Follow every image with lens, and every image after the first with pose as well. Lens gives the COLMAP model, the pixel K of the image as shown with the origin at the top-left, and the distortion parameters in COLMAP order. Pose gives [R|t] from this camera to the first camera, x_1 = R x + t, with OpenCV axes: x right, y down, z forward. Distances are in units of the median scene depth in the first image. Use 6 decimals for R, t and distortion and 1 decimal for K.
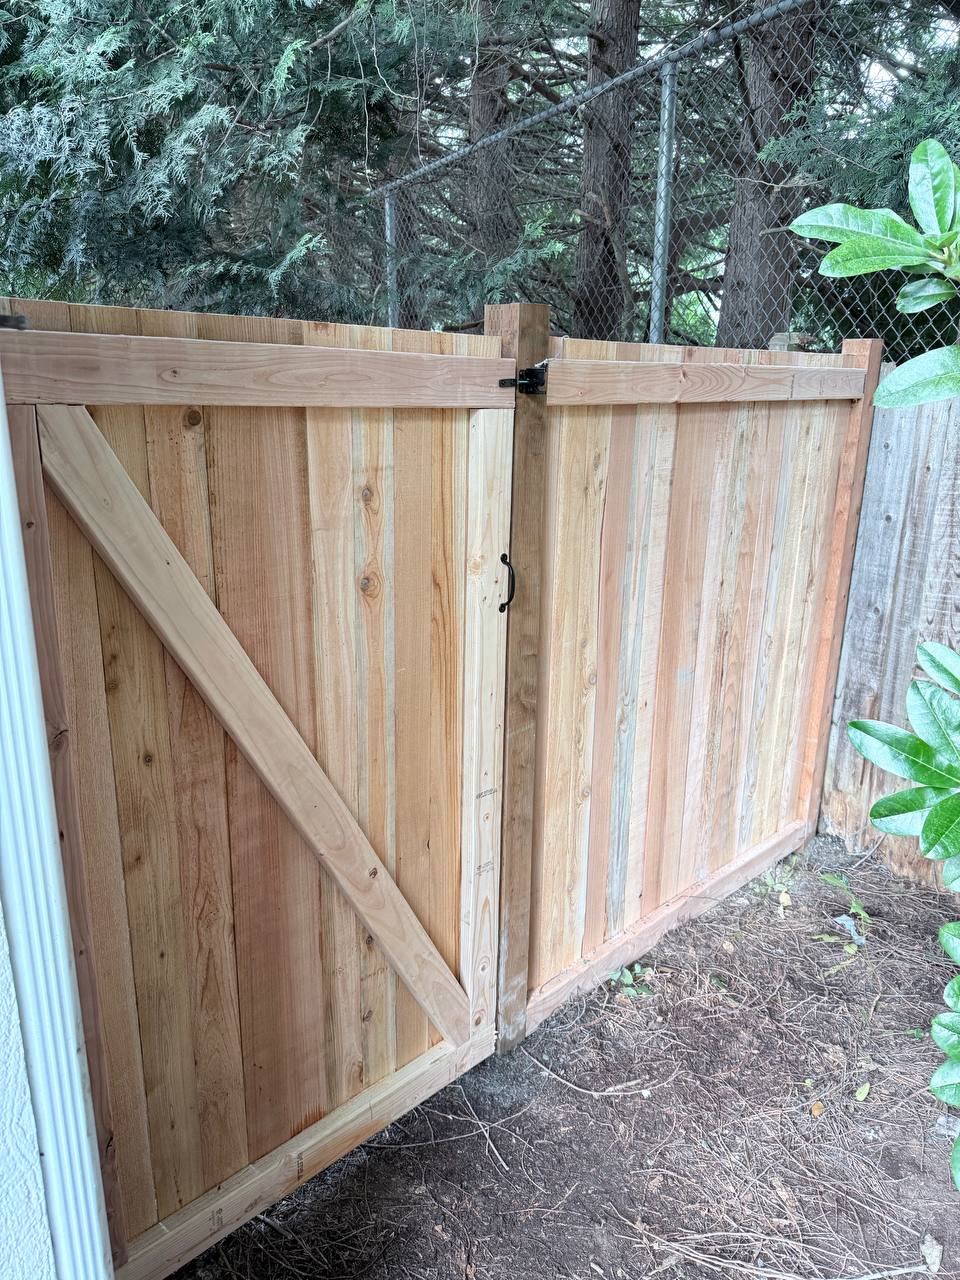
lens RADIAL K [[858.9, 0, 480.0], [0, 858.9, 640.0], [0, 0, 1]] dist [0.000895, -0.039047]
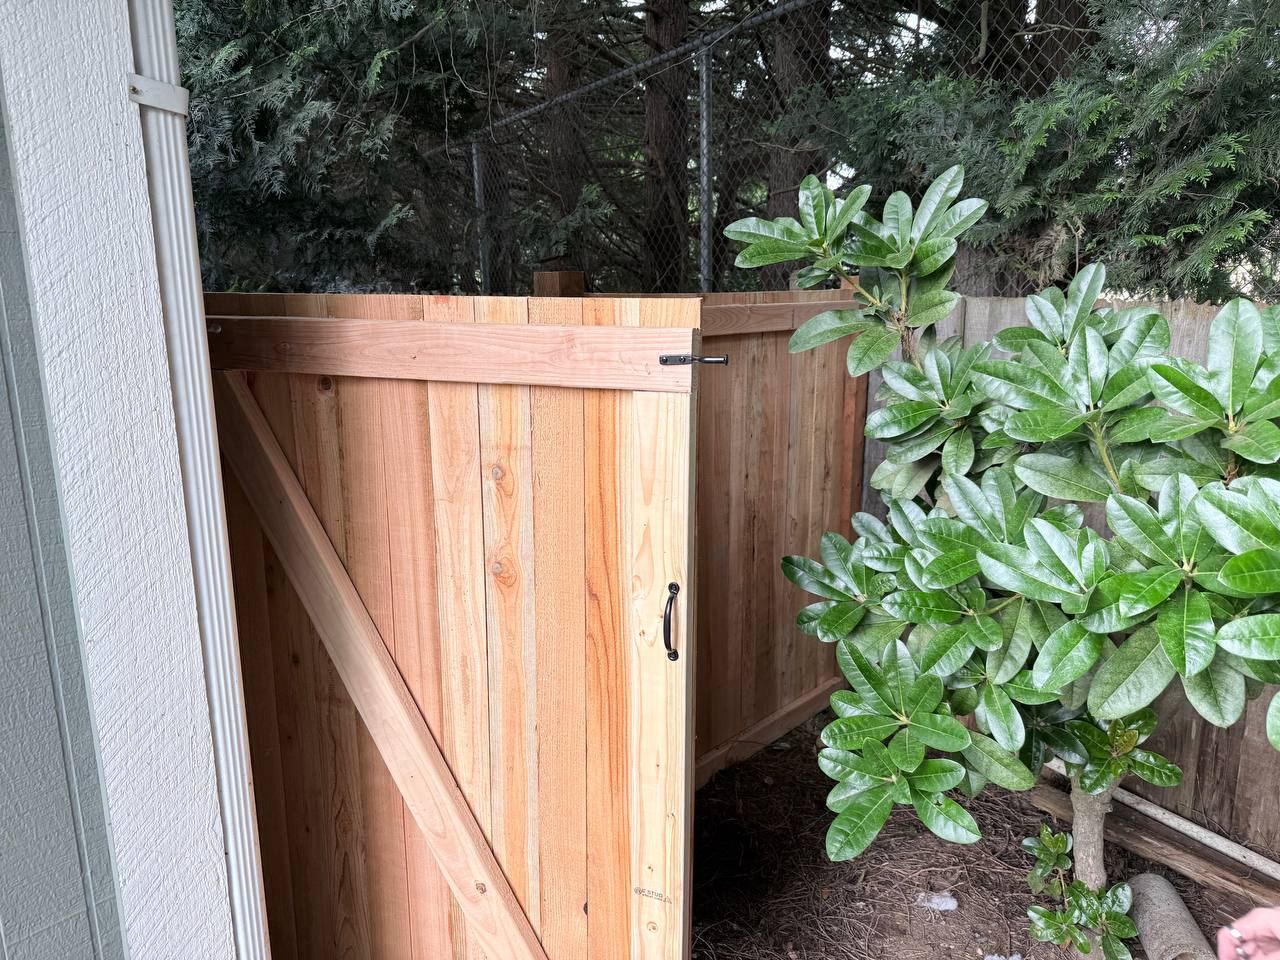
lens RADIAL K [[832.4, 0, 640.0], [0, 832.4, 480.0], [0, 0, 1]] dist [0.053617, -0.129712]
pose [[0.996919, -0.035336, 0.070022, 0.044483], [0.040582, 0.996359, -0.074974, 0.022131], [-0.067118, 0.077585, 0.994724, -0.179092]]
